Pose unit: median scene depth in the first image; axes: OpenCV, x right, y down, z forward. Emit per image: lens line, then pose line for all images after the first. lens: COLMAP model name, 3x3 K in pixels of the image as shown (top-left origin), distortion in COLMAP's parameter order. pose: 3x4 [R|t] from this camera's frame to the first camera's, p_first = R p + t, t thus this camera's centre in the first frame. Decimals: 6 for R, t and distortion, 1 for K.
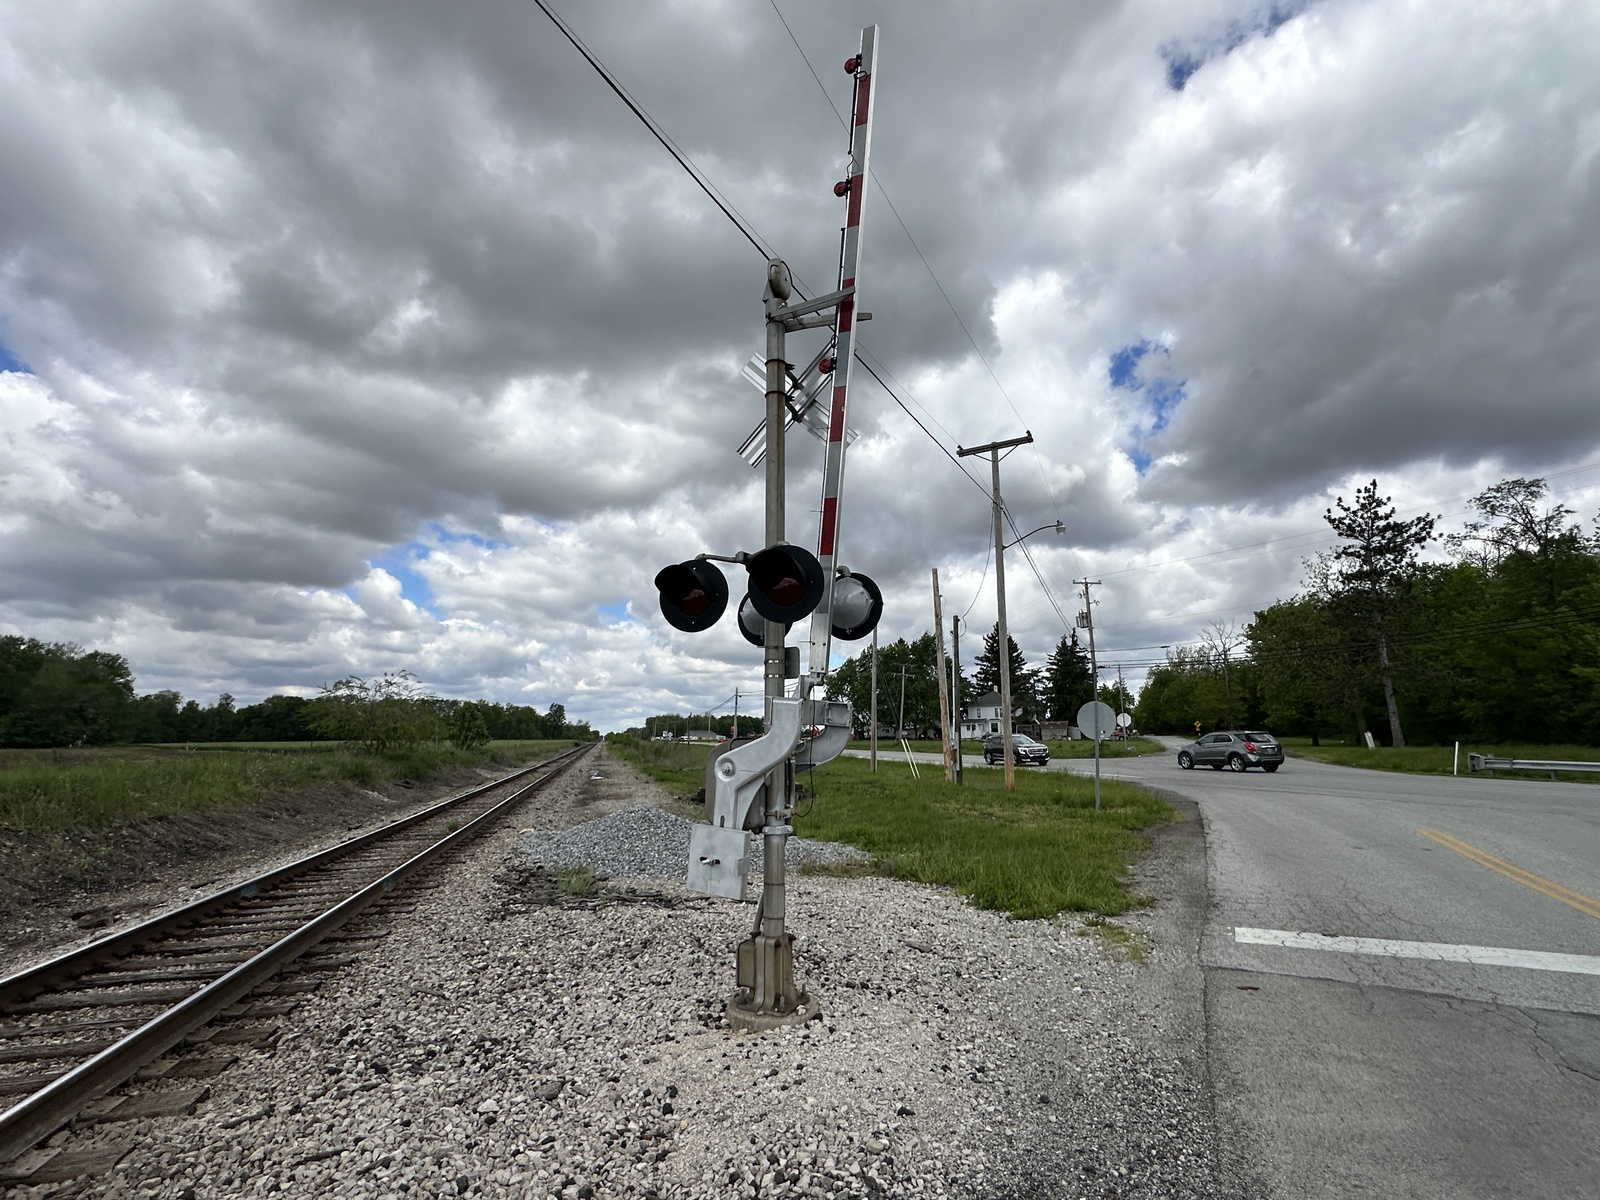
lens RADIAL K [[737.2, 0, 800.0], [0, 737.2, 600.0], [0, 0, 1]] dist [-0.002200, 0.000140]
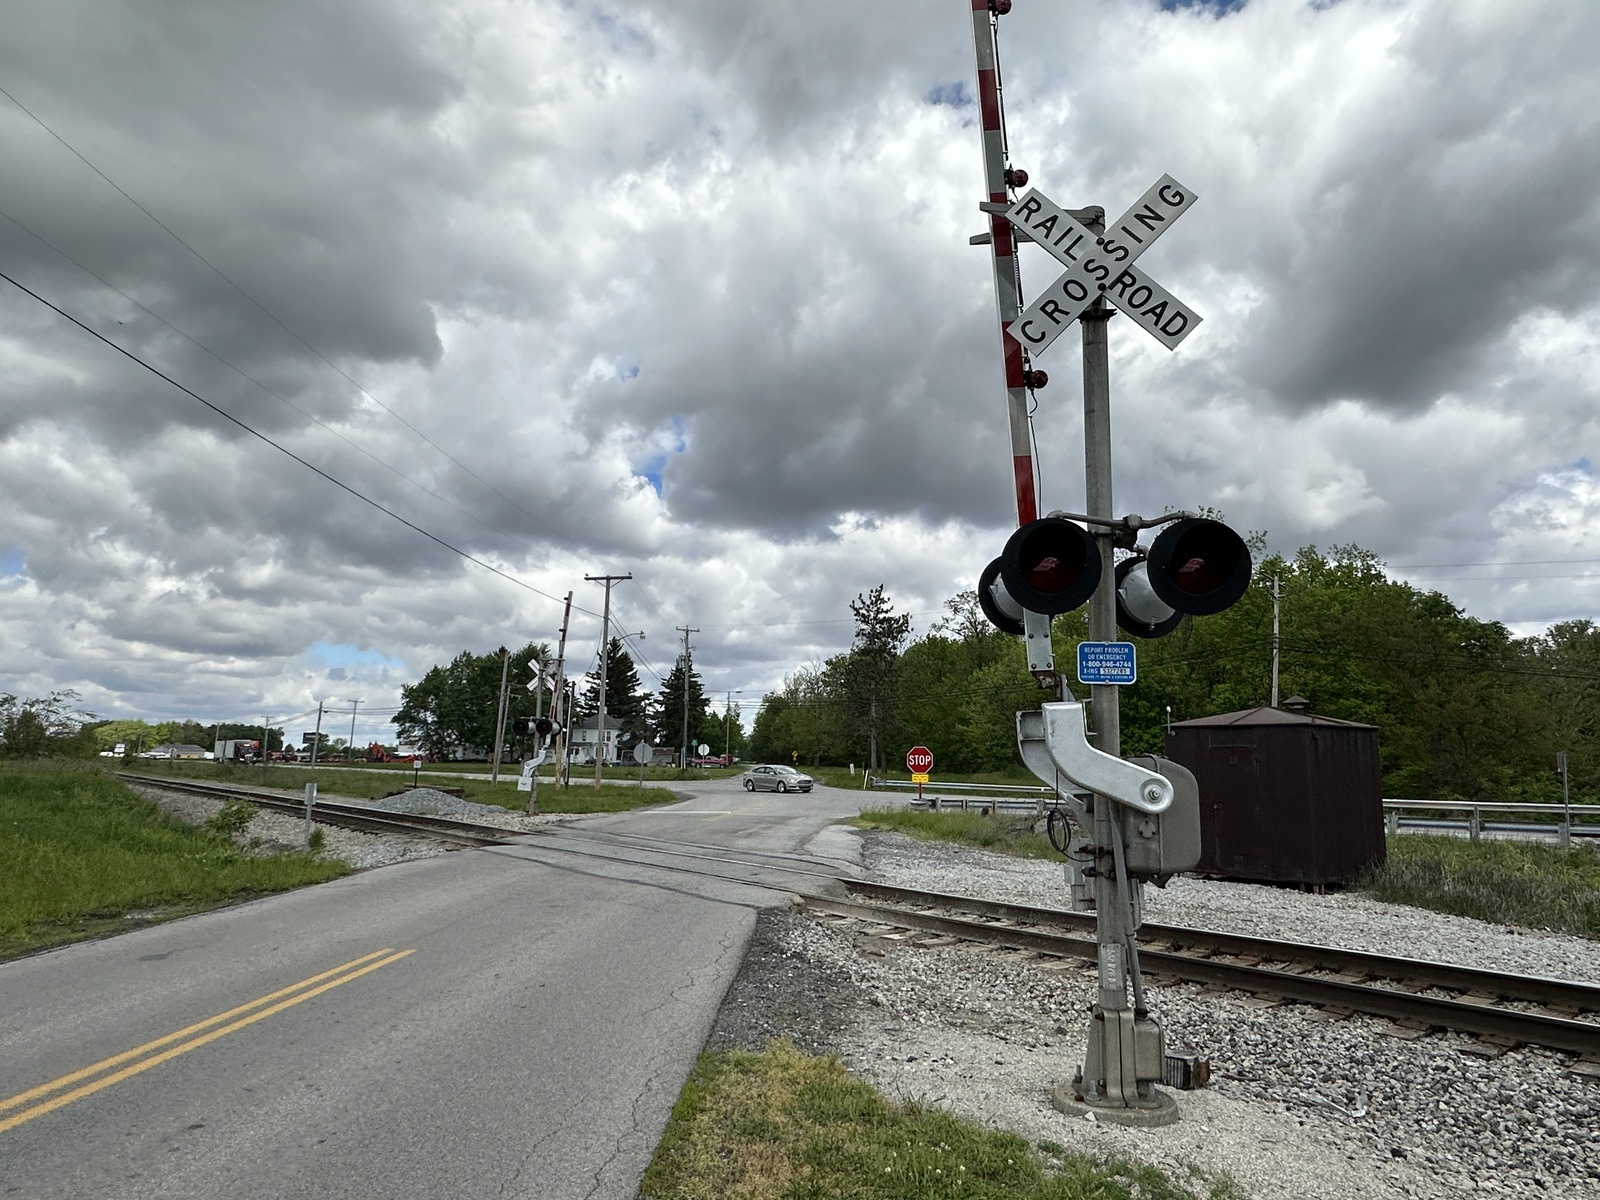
lens RADIAL K [[998.5, 0, 800.0], [0, 998.5, 600.0], [0, 0, 1]] dist [-0.013629, 0.003988]
pose [[0.901085, 0.089149, 0.424380, -0.057076], [-0.098434, 0.995144, -0.000042, -0.041935], [-0.422322, -0.041735, 0.905484, -0.231255]]
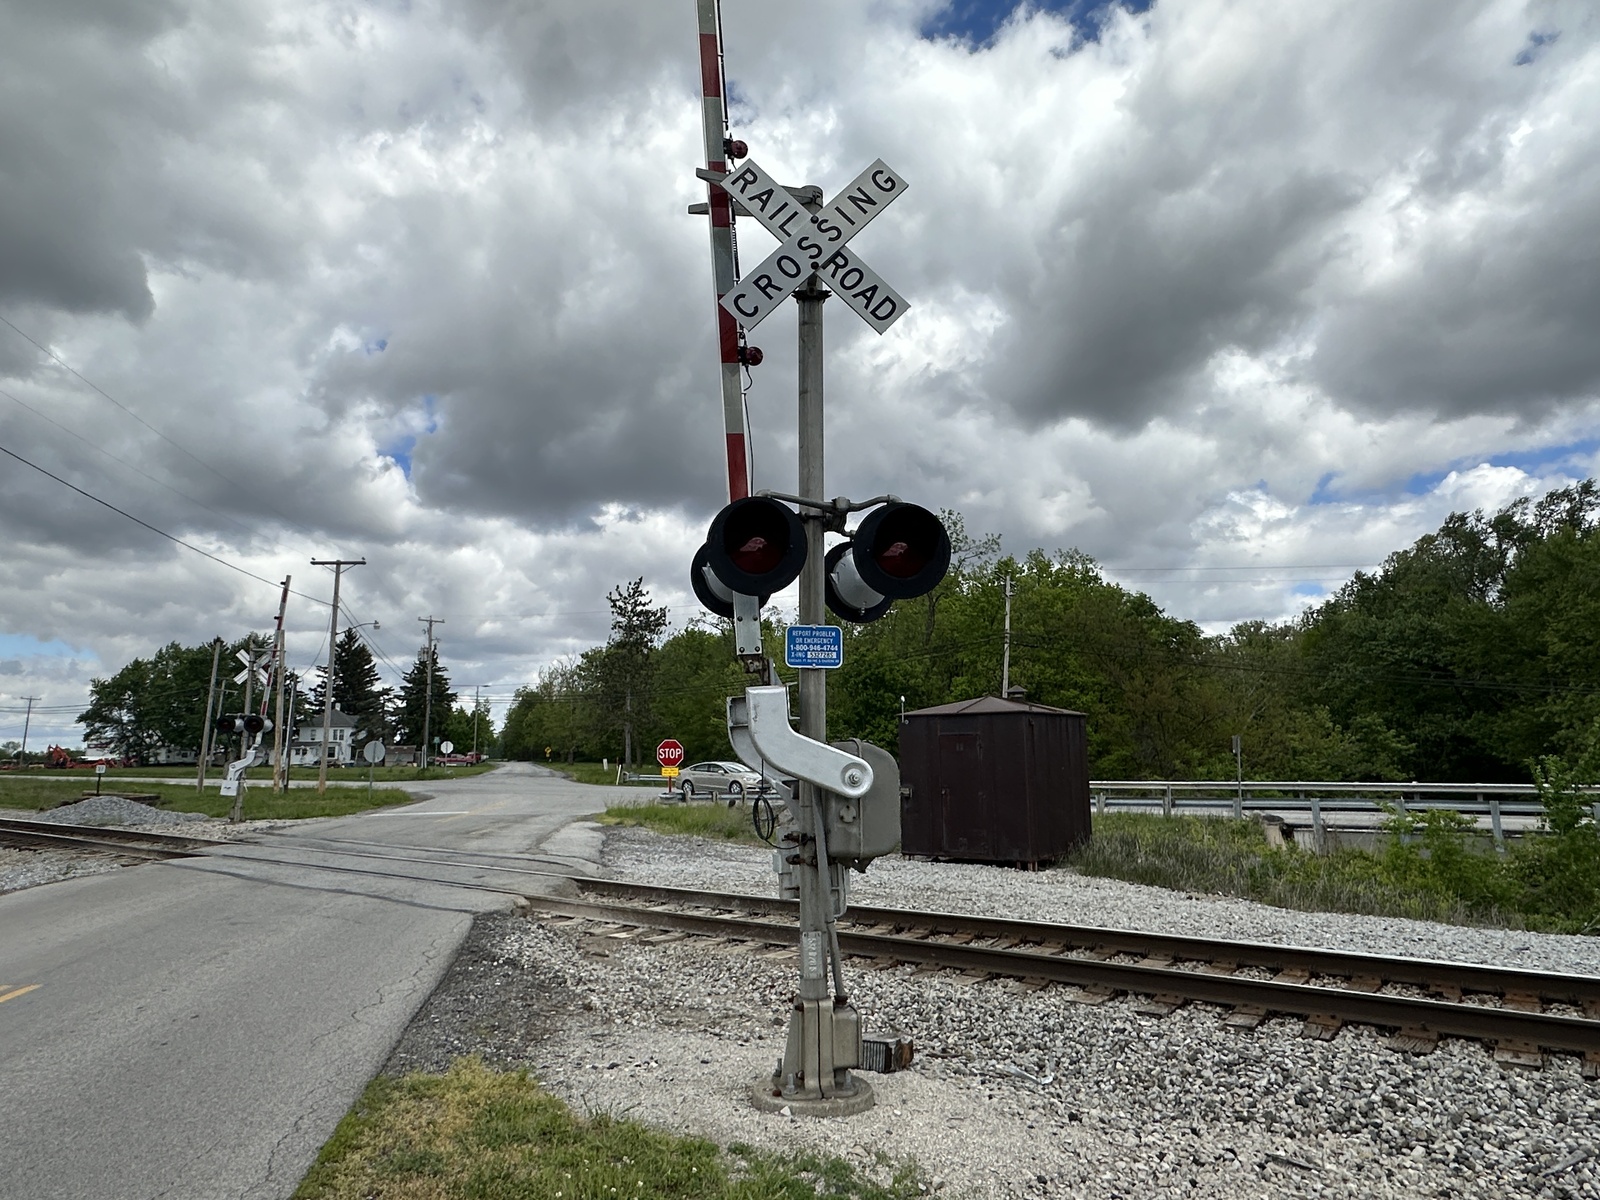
lens RADIAL K [[1000.4, 0, 794.3], [0, 1000.4, 590.4], [0, 0, 1]] dist [-0.006868, -0.001770]
pose [[0.778162, 0.105772, 0.619093, -0.053529], [-0.112835, 0.993223, -0.027865, -0.041610], [-0.617845, -0.048172, 0.784823, -0.230749]]
